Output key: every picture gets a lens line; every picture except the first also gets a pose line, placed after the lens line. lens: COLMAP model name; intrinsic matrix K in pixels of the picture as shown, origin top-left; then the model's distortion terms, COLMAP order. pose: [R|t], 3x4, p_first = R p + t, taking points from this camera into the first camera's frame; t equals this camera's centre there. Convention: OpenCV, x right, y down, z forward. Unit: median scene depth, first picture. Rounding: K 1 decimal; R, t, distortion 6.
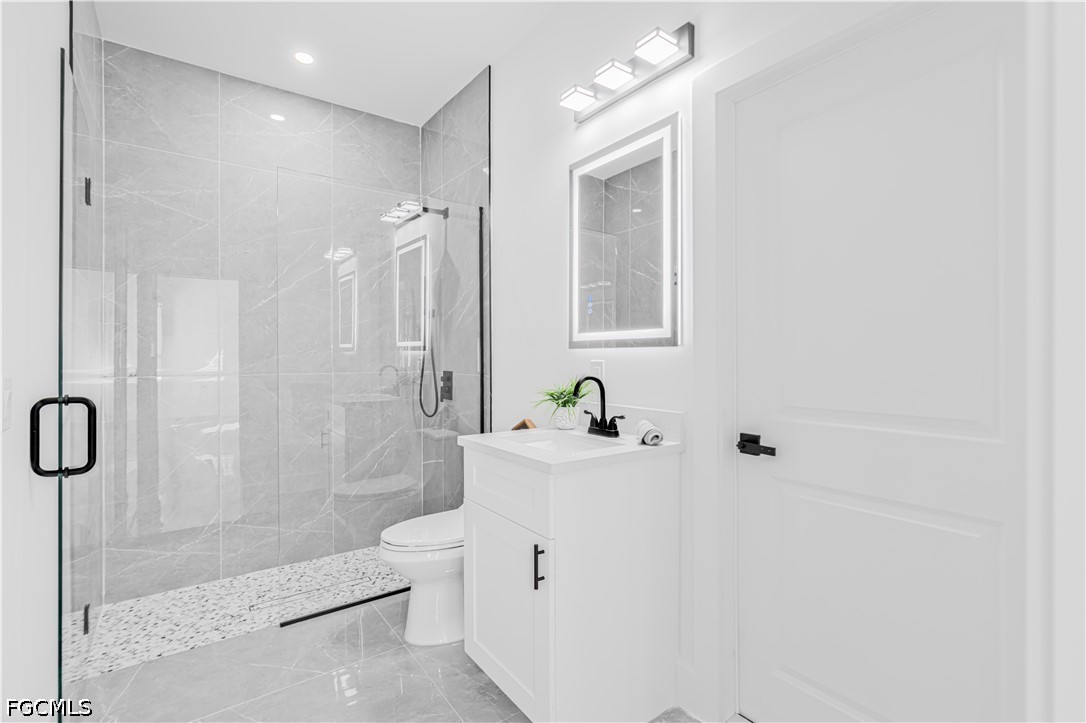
lens RADIAL K [[495.4, 0, 543.7], [0, 495.4, 359.5], [0, 0, 1]] dist [-0.009765, 0.000747]
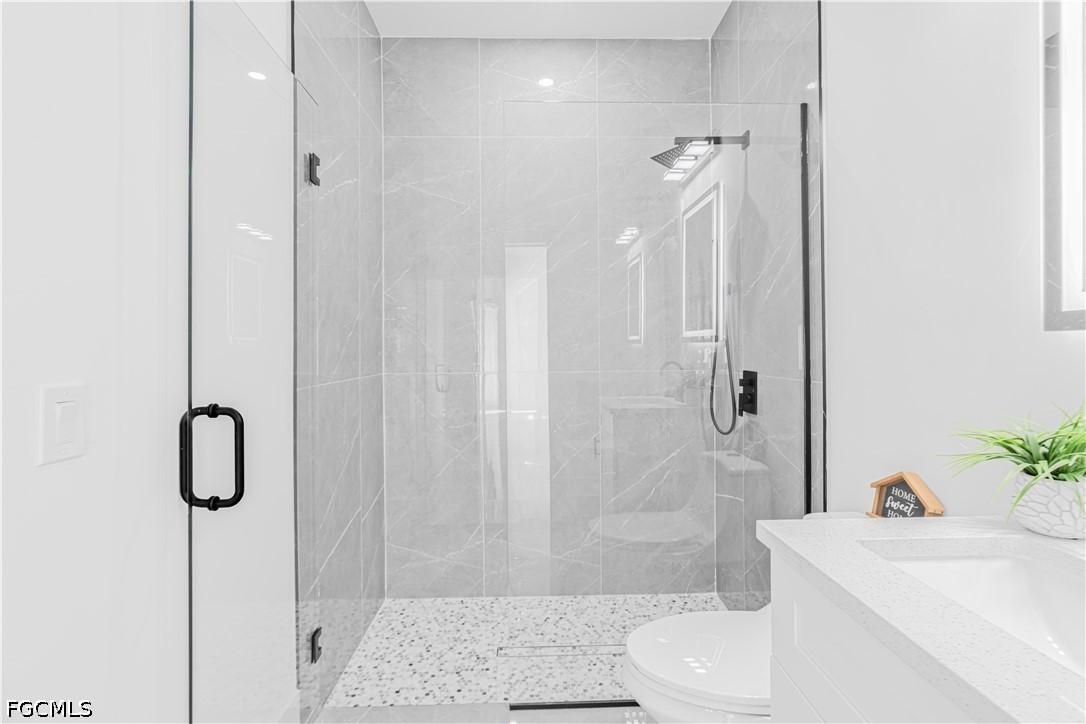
lens RADIAL K [[495.4, 0, 543.9], [0, 495.4, 353.3], [0, 0, 1]] dist [-0.009765, 0.000747]
pose [[0.823418, -0.003060, -0.567427, -0.044863], [0.004311, 0.999990, 0.000864, -0.003372], [0.567419, -0.003158, 0.823423, 0.304458]]
